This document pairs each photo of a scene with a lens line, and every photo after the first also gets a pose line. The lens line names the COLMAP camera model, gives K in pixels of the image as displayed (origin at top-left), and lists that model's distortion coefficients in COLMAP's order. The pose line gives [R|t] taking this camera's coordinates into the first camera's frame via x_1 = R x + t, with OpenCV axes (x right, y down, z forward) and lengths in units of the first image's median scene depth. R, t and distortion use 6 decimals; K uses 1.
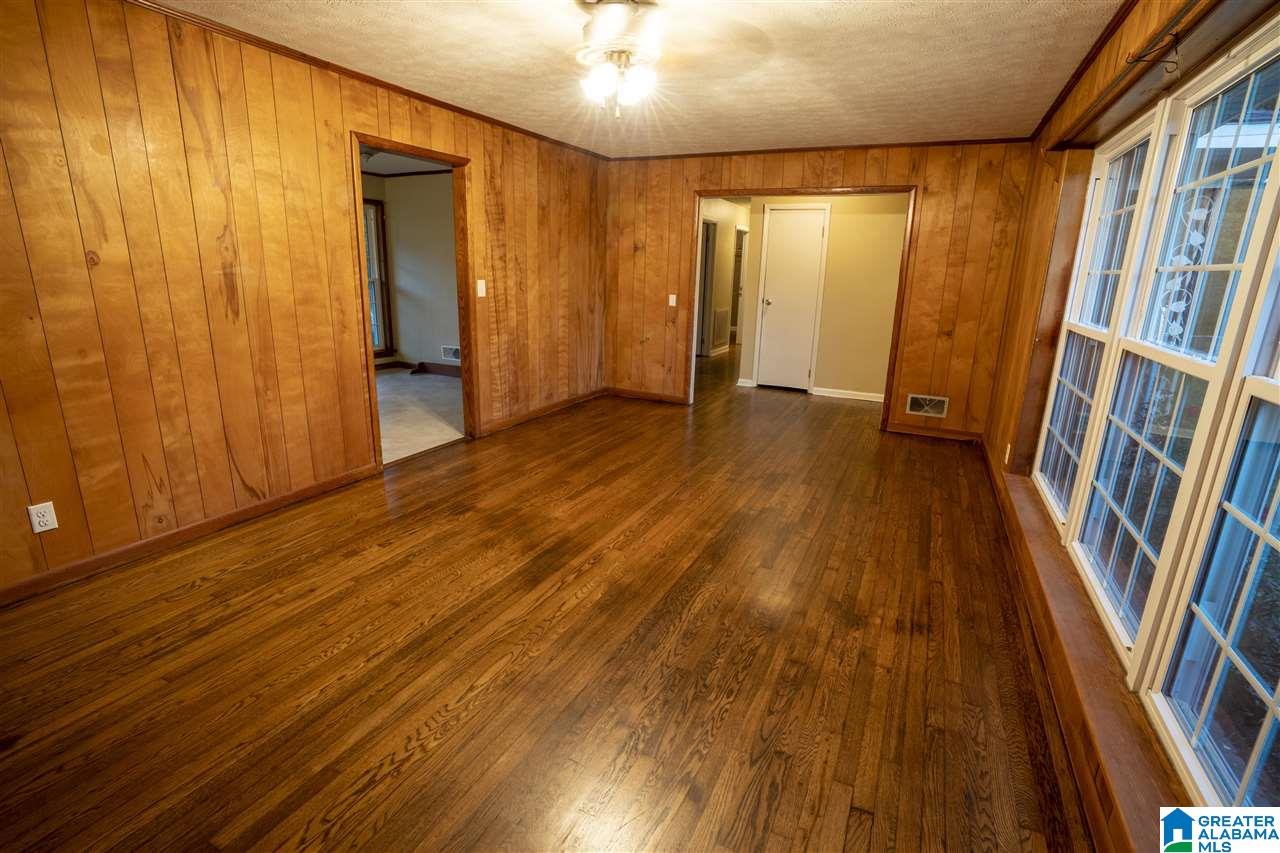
lens RADIAL K [[593.7, 0, 636.6], [0, 593.7, 426.1], [0, 0, 1]] dist [-0.072258, 0.029319]
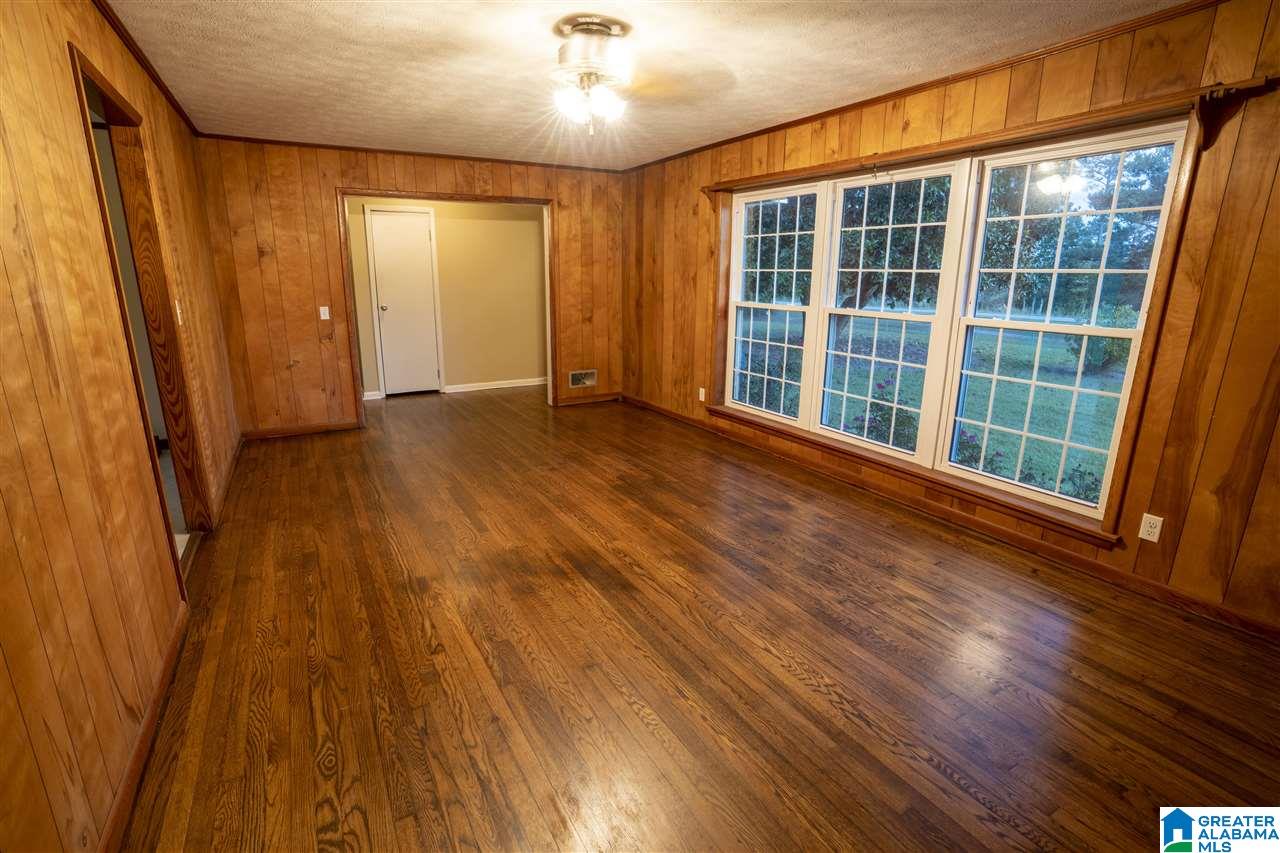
lens RADIAL K [[593.7, 0, 636.6], [0, 593.7, 426.1], [0, 0, 1]] dist [-0.072258, 0.029319]
pose [[0.559664, -0.224663, 0.797686, -0.579171], [0.220485, 0.968226, 0.118000, -0.076795], [-0.798851, 0.109837, 0.591417, 0.223898]]
